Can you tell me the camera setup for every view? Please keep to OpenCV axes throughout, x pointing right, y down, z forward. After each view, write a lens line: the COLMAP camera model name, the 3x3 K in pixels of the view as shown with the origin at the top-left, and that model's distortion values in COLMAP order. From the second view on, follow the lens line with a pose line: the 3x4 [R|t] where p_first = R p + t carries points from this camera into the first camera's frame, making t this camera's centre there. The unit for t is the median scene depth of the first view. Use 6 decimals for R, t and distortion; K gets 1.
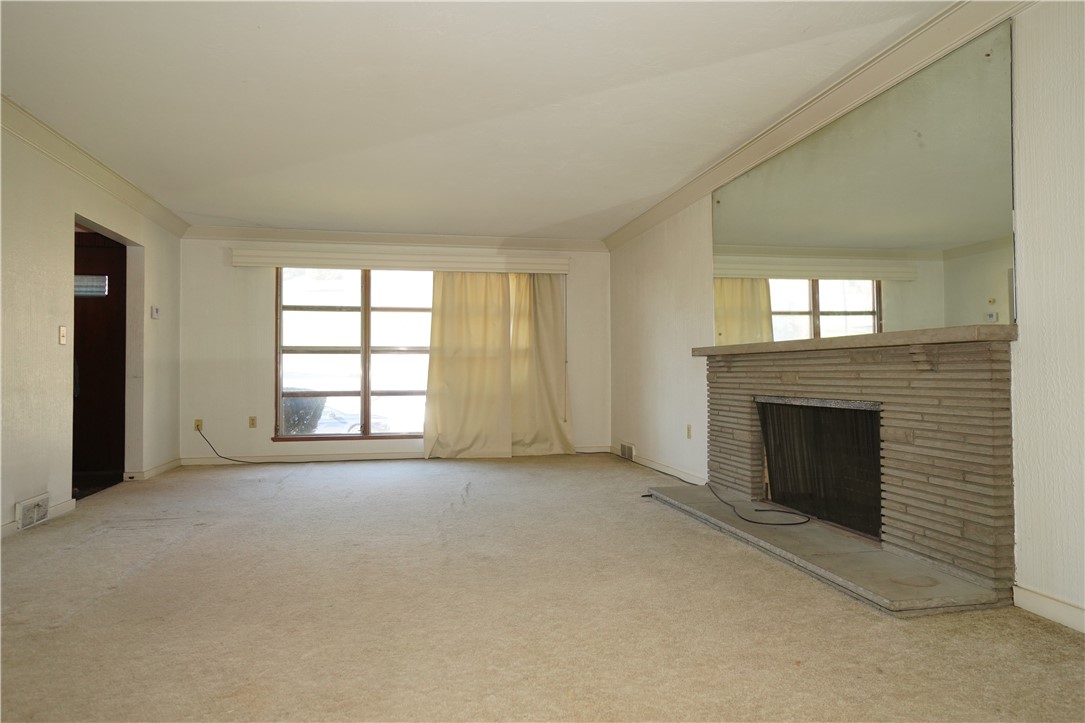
lens RADIAL K [[659.0, 0, 542.3], [0, 659.0, 362.8], [0, 0, 1]] dist [-0.001201, -0.000206]
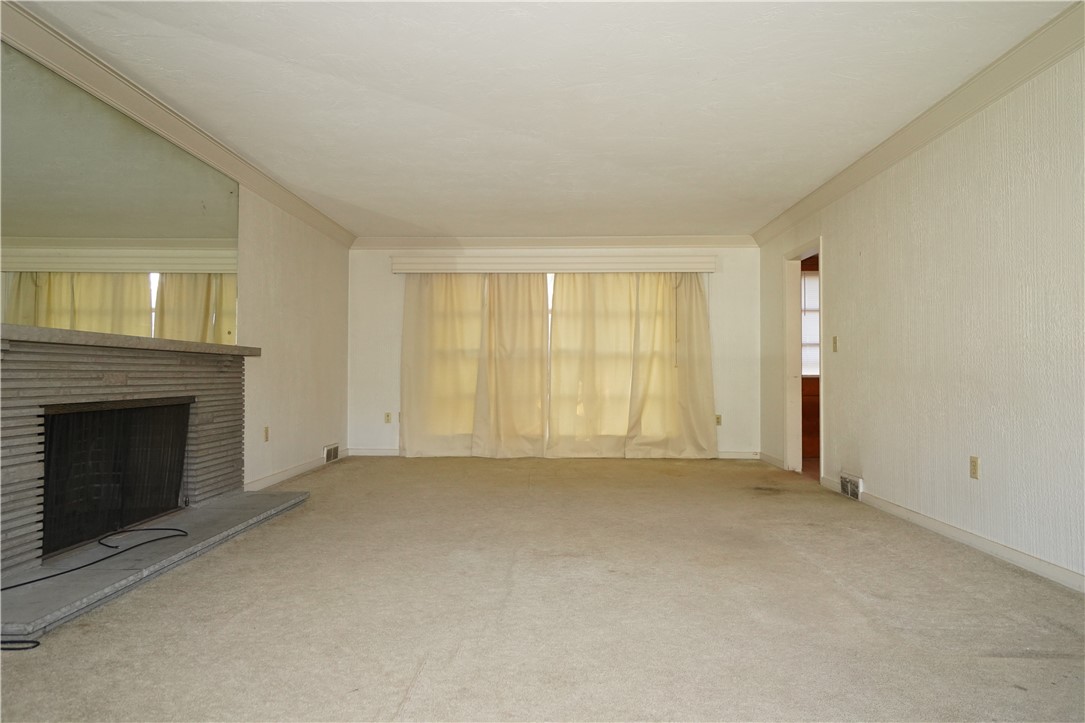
lens RADIAL K [[659.0, 0, 542.4], [0, 659.0, 363.2], [0, 0, 1]] dist [-0.001201, -0.000206]
pose [[-0.973163, 0.004671, 0.230068, -0.388464], [-0.003152, 0.999430, -0.033620, 0.032267], [-0.230094, -0.033443, -0.972594, 1.830171]]
